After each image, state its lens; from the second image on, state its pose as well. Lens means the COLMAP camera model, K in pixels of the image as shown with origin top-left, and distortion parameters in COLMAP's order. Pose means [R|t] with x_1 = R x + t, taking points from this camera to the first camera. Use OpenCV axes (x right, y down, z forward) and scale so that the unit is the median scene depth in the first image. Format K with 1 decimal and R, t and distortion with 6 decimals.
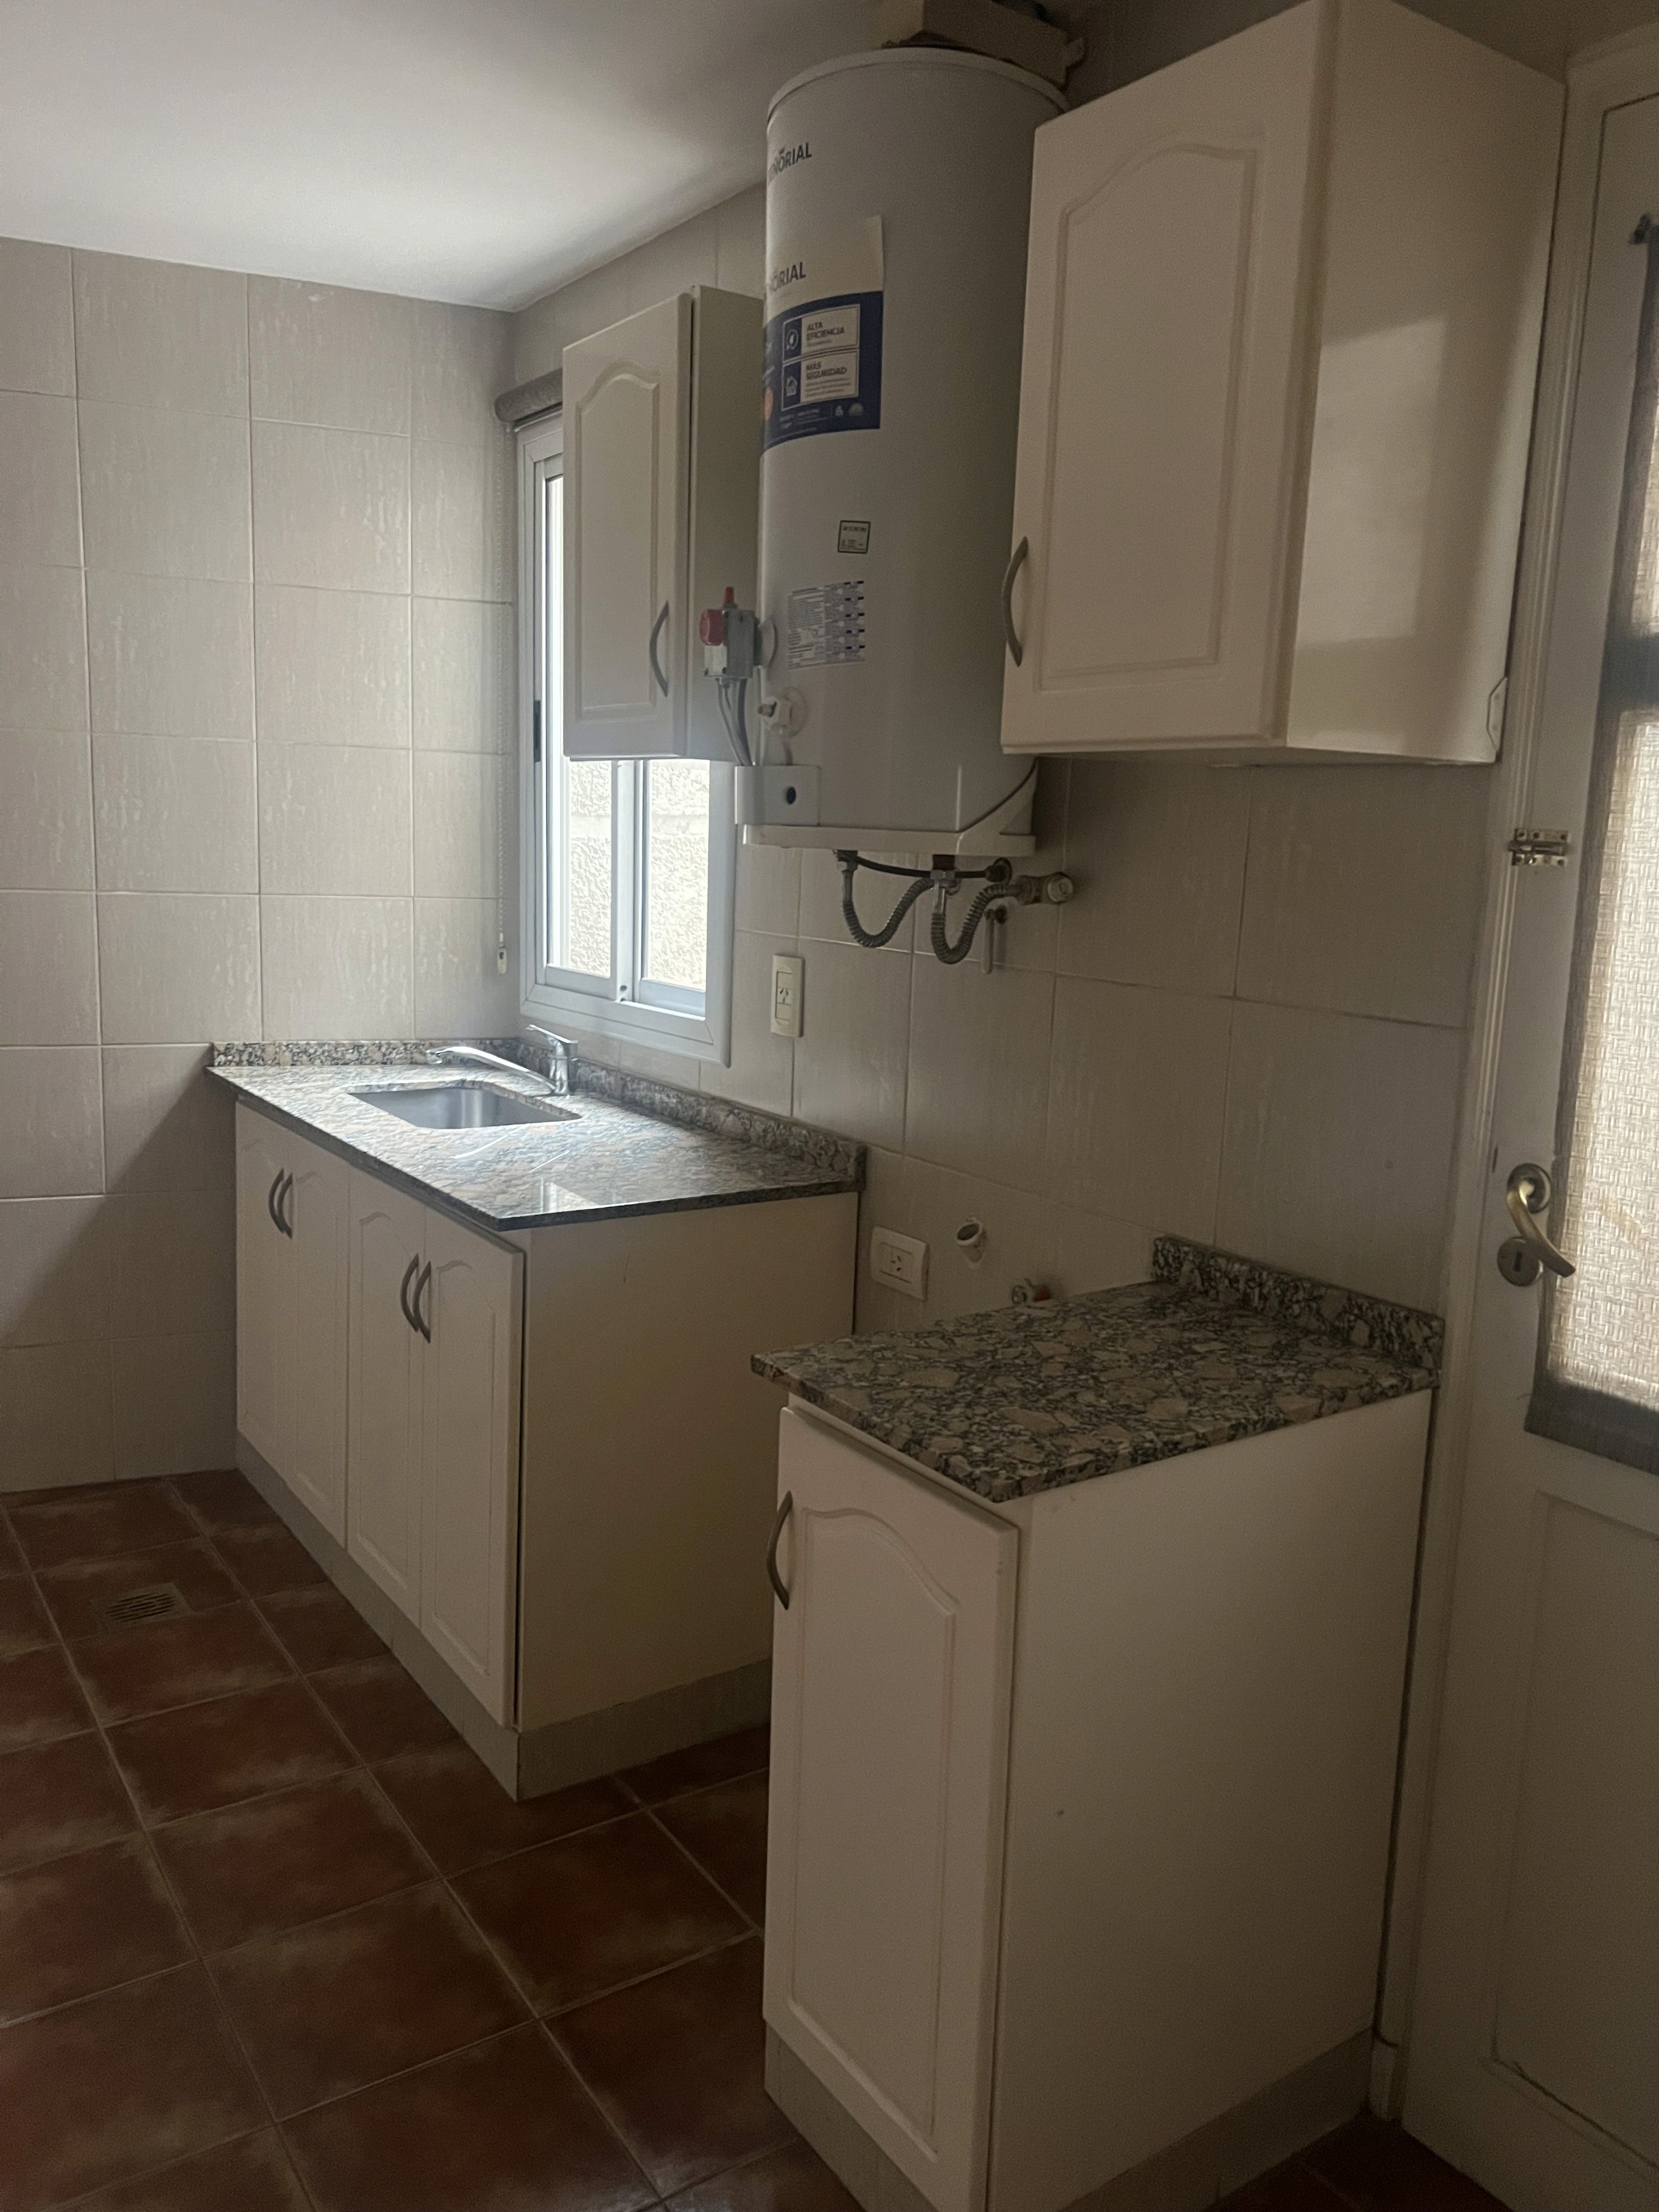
lens RADIAL K [[1664.6, 0, 819.2], [0, 1664.6, 1109.1], [0, 0, 1]] dist [0.034536, -0.045389]
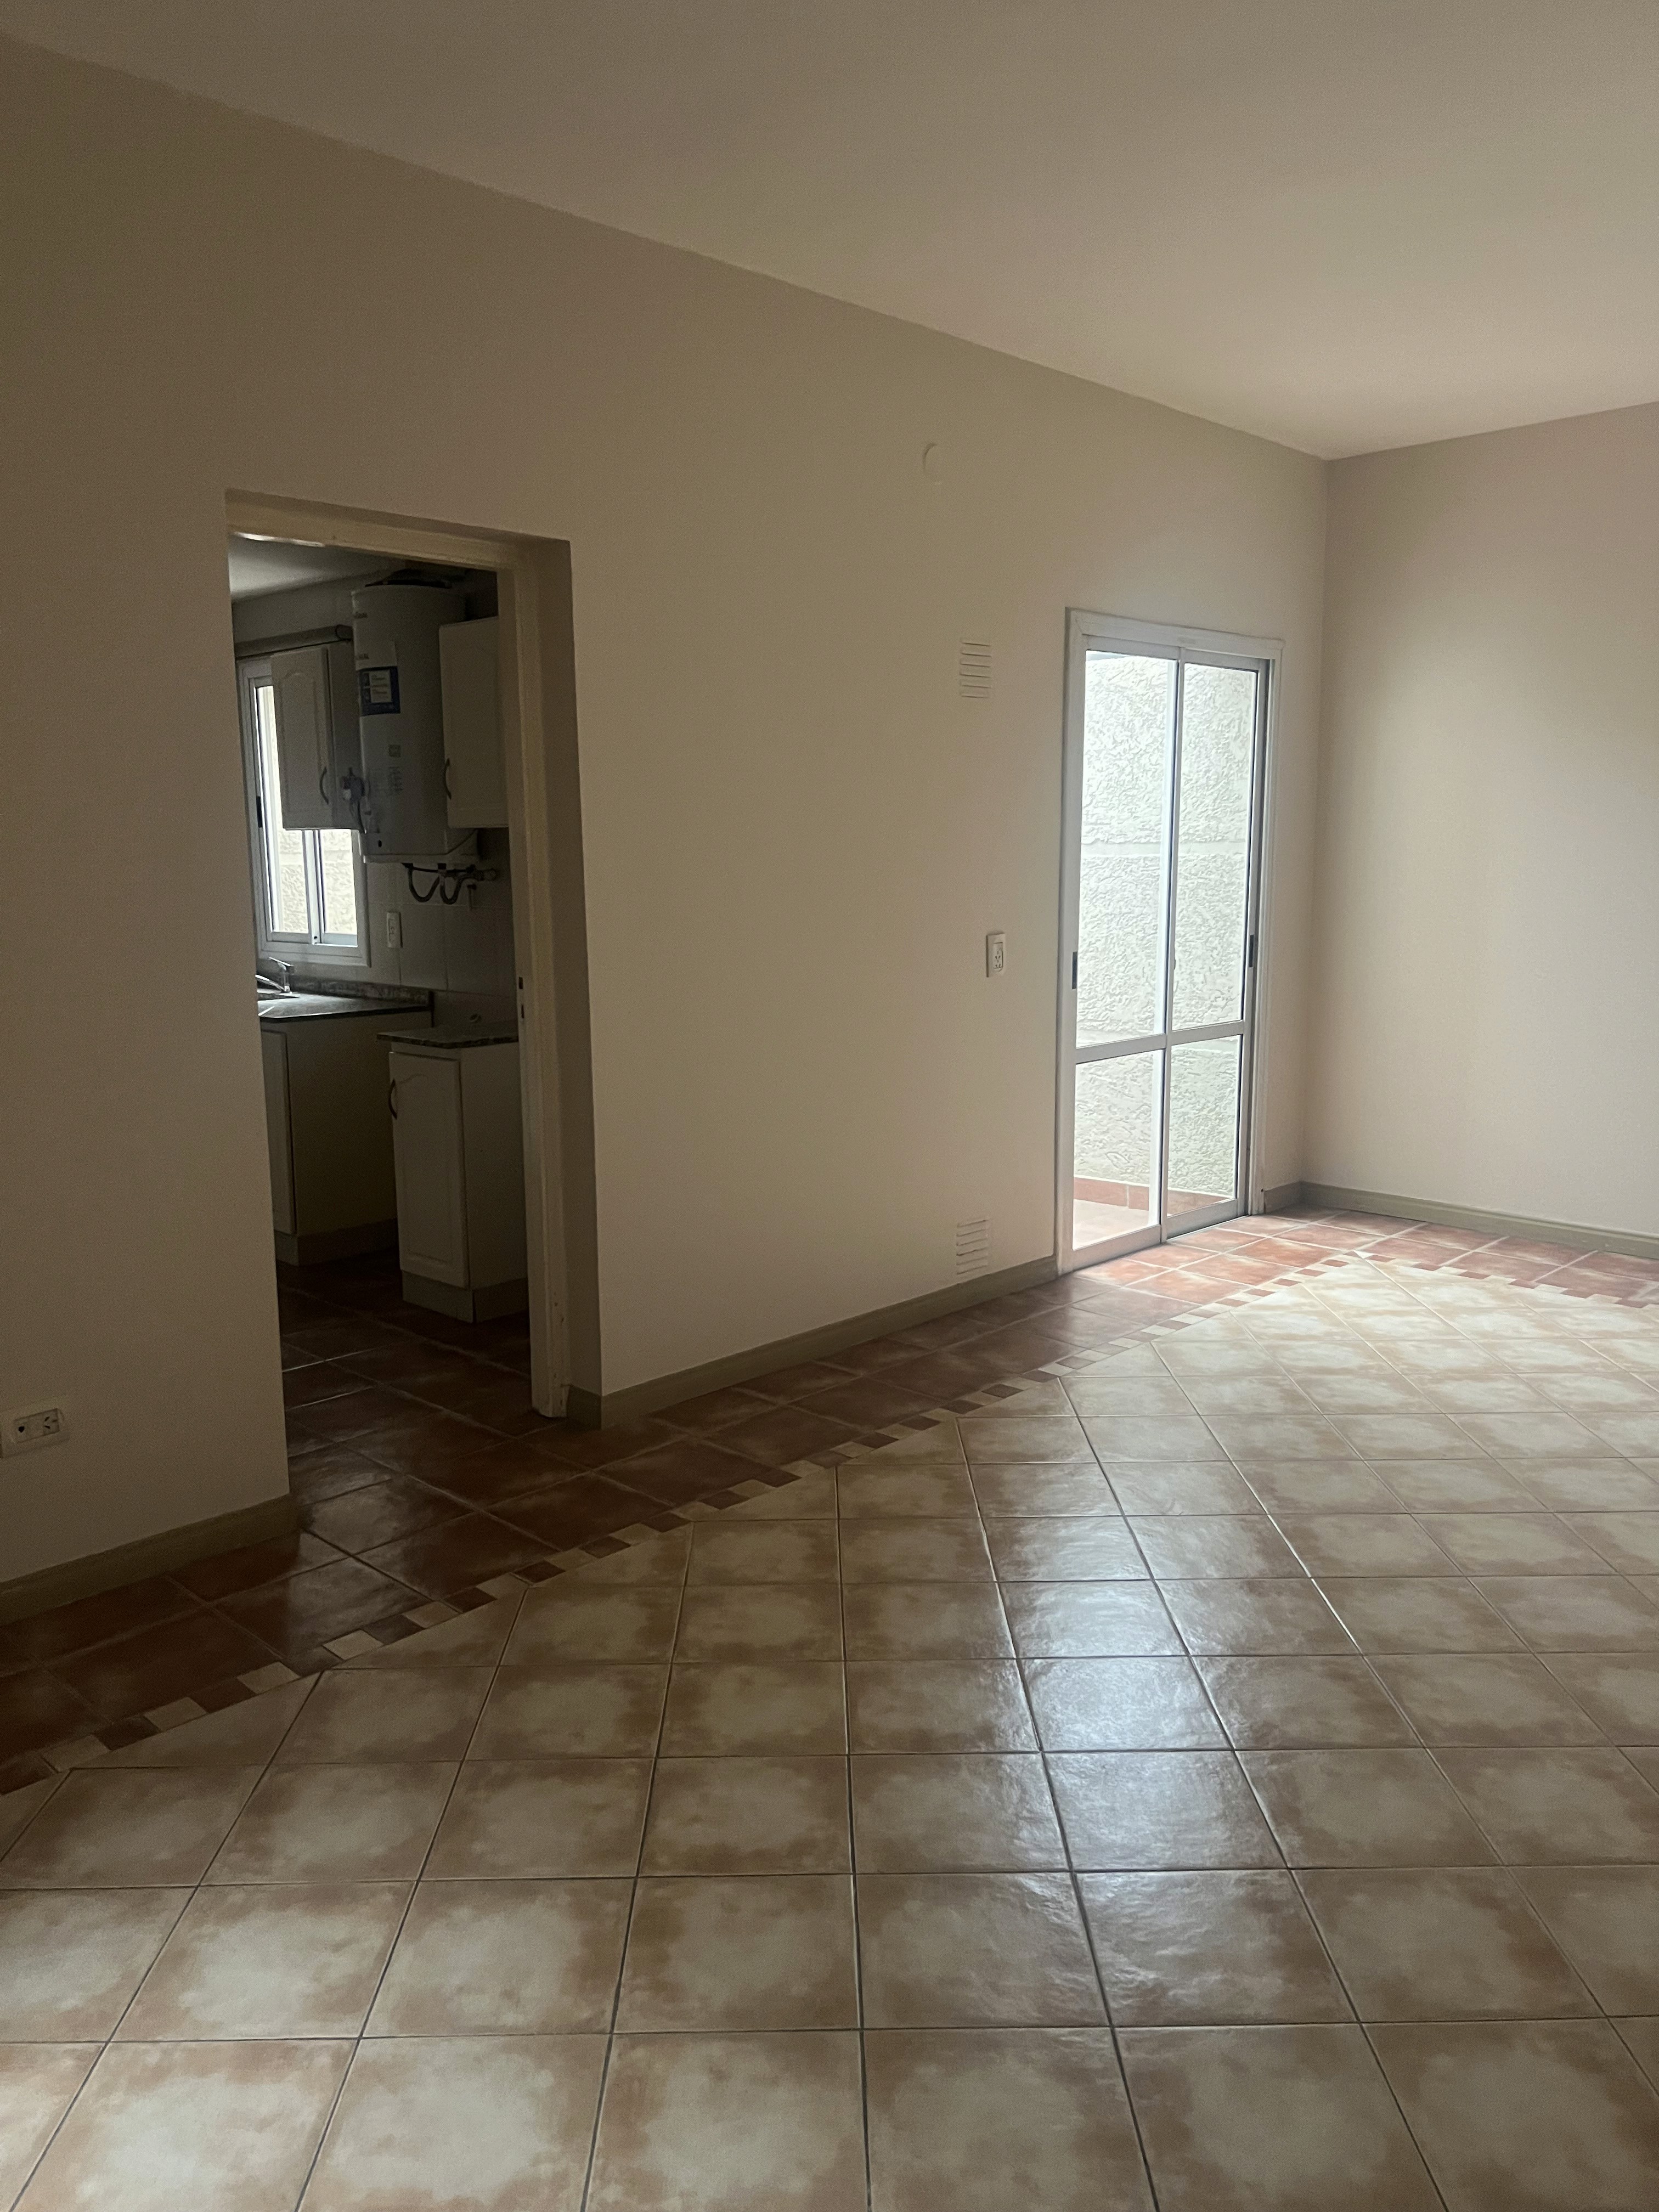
lens RADIAL K [[1664.6, 0, 845.6], [0, 1664.6, 1109.6], [0, 0, 1]] dist [0.034536, -0.045389]
pose [[0.977113, -0.076334, 0.198551, 0.131277], [0.078088, 0.996946, -0.001006, 0.263945], [-0.197868, 0.016487, 0.980090, -1.566224]]
